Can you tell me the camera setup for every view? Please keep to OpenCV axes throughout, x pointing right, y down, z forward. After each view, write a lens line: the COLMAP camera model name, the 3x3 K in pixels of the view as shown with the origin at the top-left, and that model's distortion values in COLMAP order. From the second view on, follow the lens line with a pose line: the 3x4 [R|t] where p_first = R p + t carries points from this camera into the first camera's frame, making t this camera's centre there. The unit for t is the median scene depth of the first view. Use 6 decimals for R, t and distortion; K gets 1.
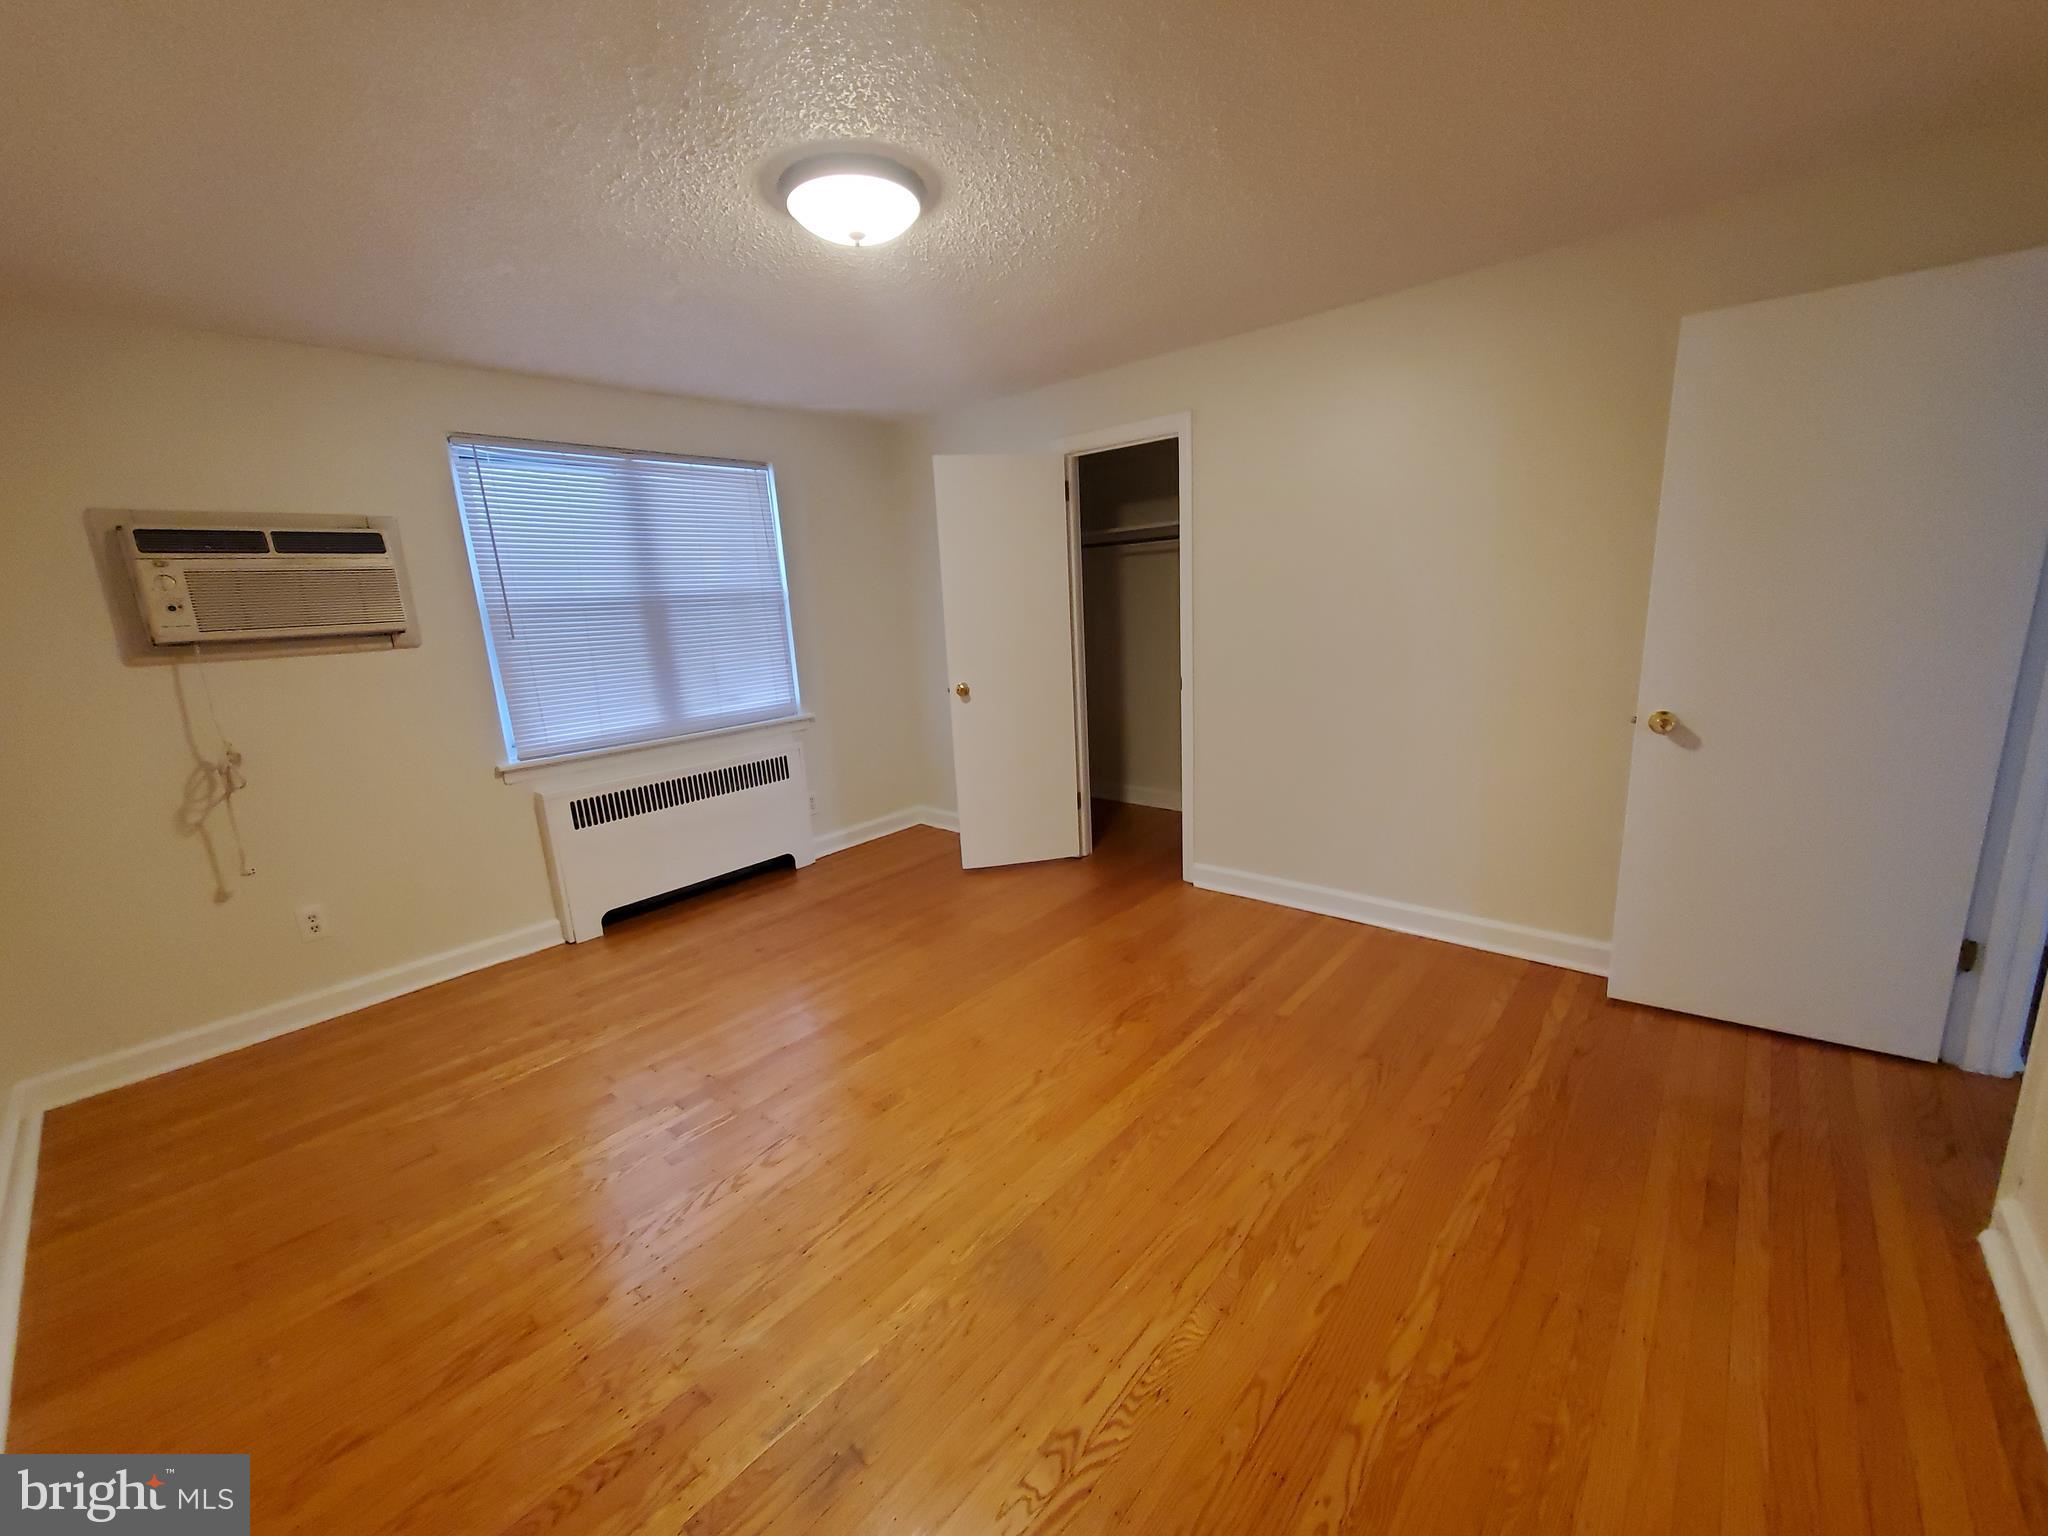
lens RADIAL K [[816.6, 0, 1019.9], [0, 816.6, 770.8], [0, 0, 1]] dist [0.013246, -0.000096]
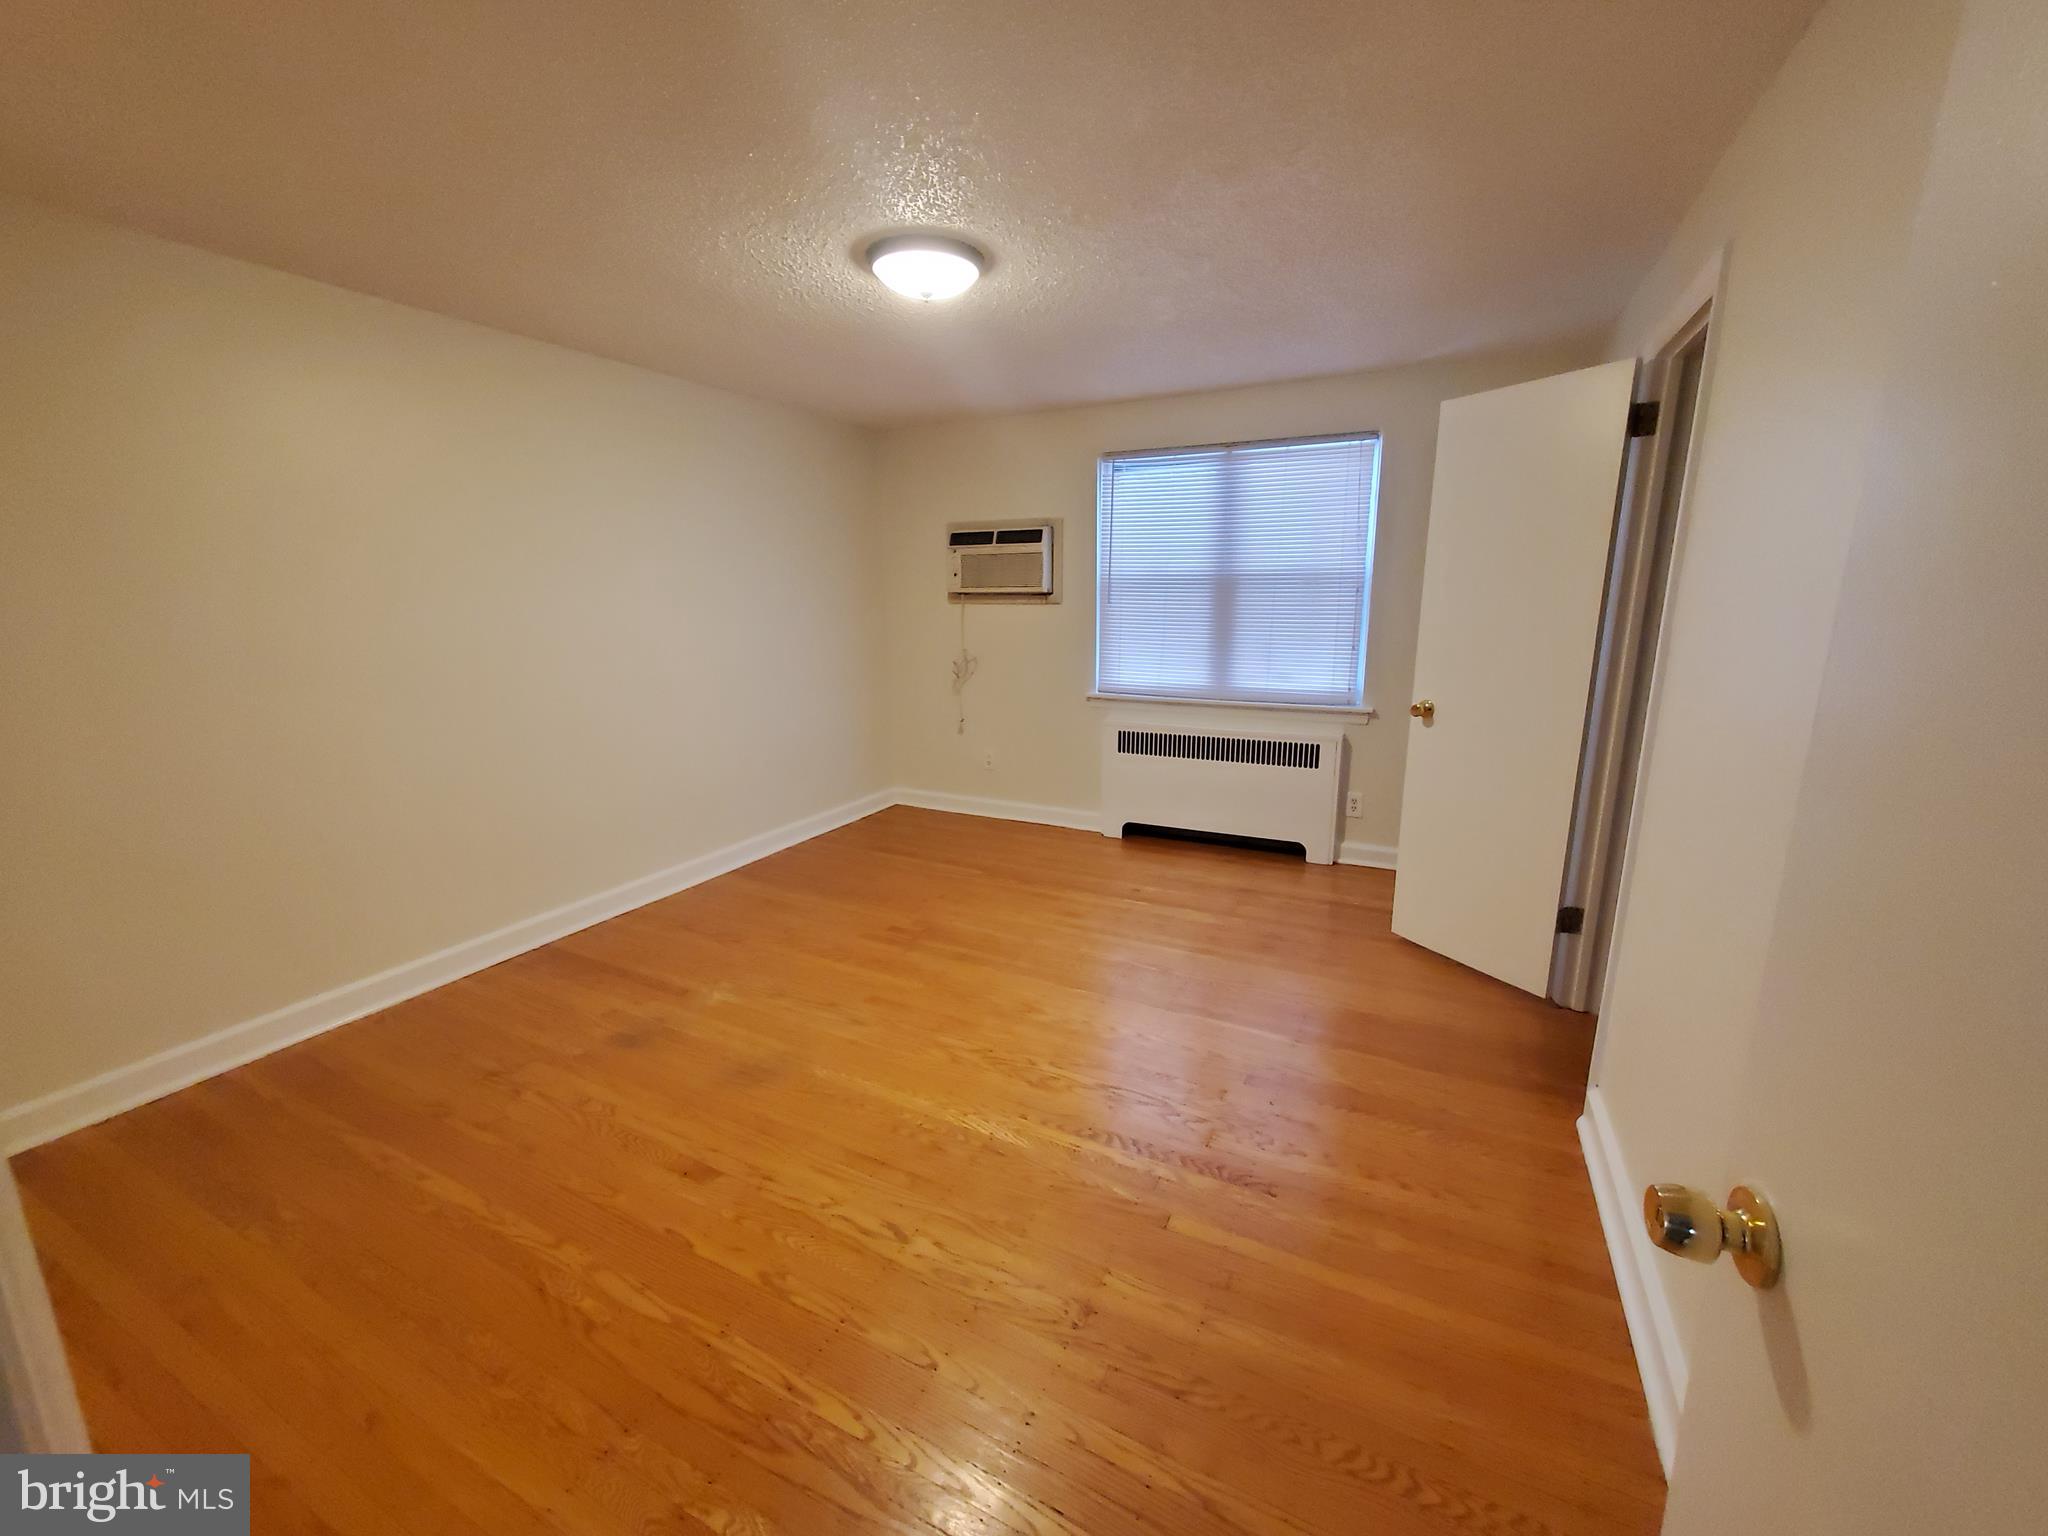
lens RADIAL K [[816.6, 0, 1019.9], [0, 816.6, 770.8], [0, 0, 1]] dist [0.013246, -0.000096]
pose [[0.248734, 0.260764, -0.932810, 0.733711], [-0.213801, 0.954103, 0.209707, -0.159541], [0.944680, 0.147275, 0.293069, 0.545707]]
